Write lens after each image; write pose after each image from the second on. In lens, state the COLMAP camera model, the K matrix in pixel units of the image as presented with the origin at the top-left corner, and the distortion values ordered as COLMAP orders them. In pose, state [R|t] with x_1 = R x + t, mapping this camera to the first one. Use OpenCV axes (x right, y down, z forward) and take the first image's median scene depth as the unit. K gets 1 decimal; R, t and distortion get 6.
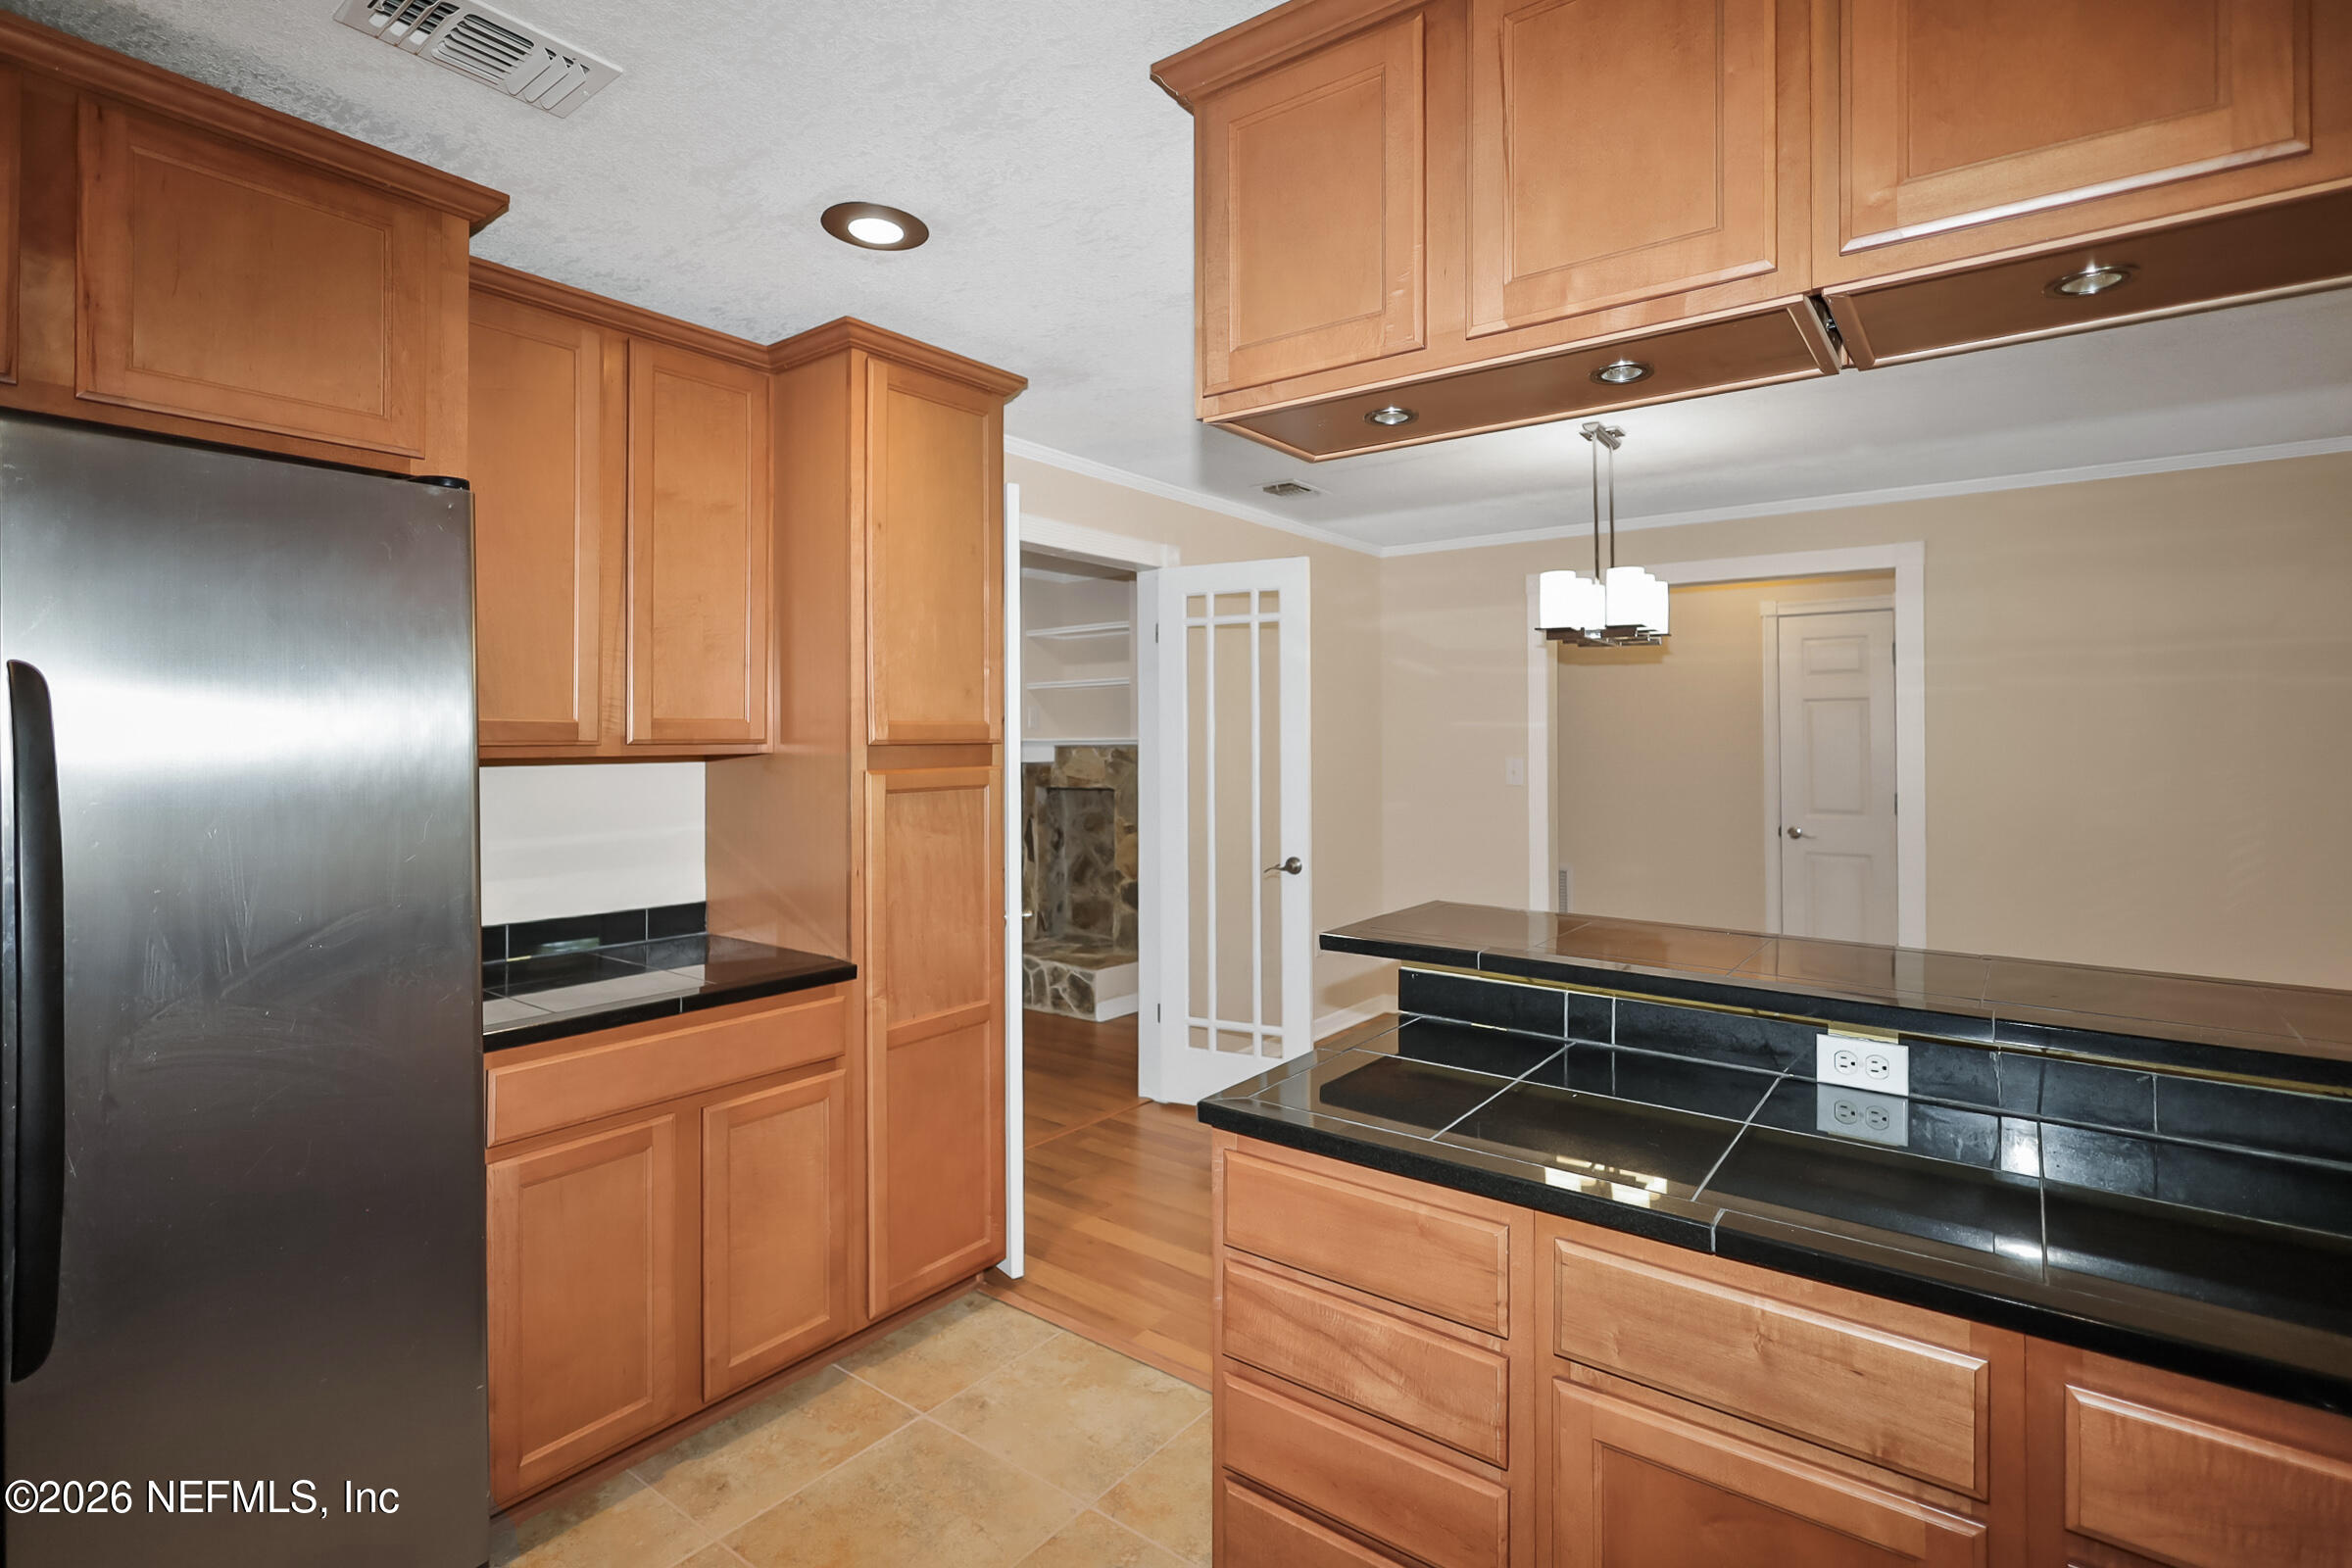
lens RADIAL K [[1095.9, 0, 1155.6], [0, 1095.9, 737.2], [0, 0, 1]] dist [-0.001084, 0.001615]
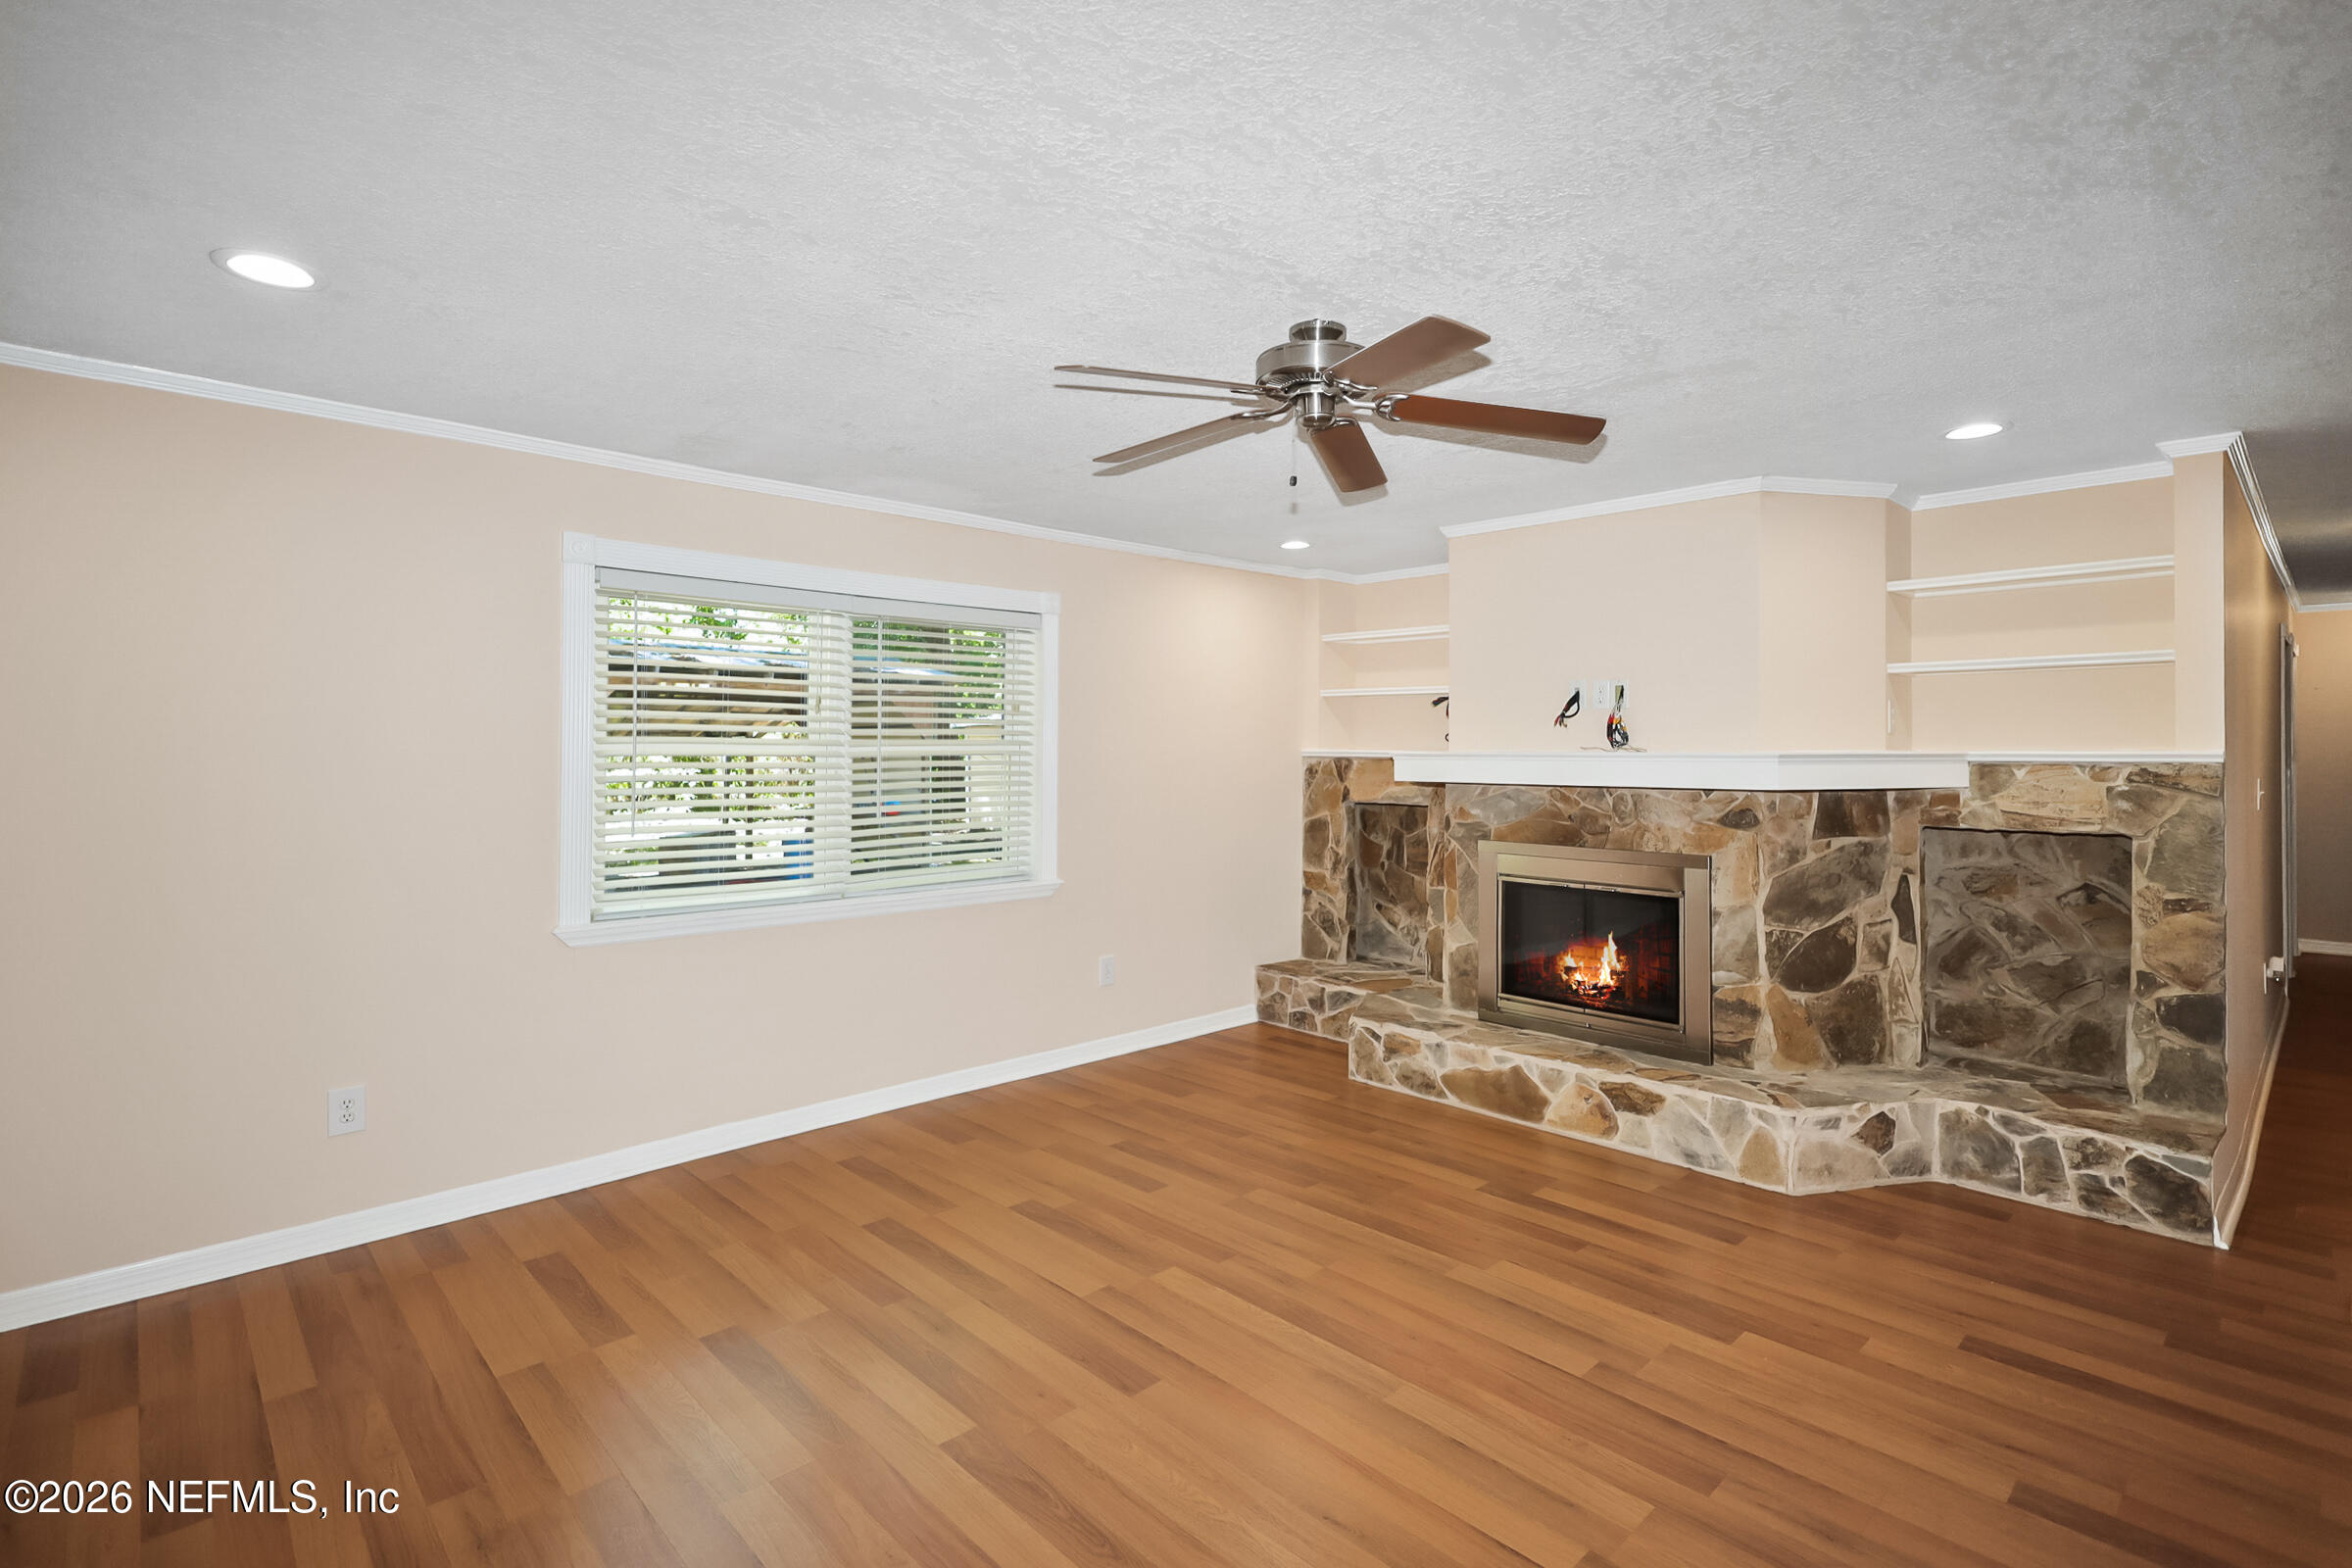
lens RADIAL K [[1095.9, 0, 1193.5], [0, 1095.9, 737.9], [0, 0, 1]] dist [-0.001084, 0.001615]
pose [[0.991775, 0.007510, -0.127771, -0.474848], [-0.007498, 0.999972, 0.000578, -0.003402], [0.127772, 0.000385, 0.991803, 0.333901]]
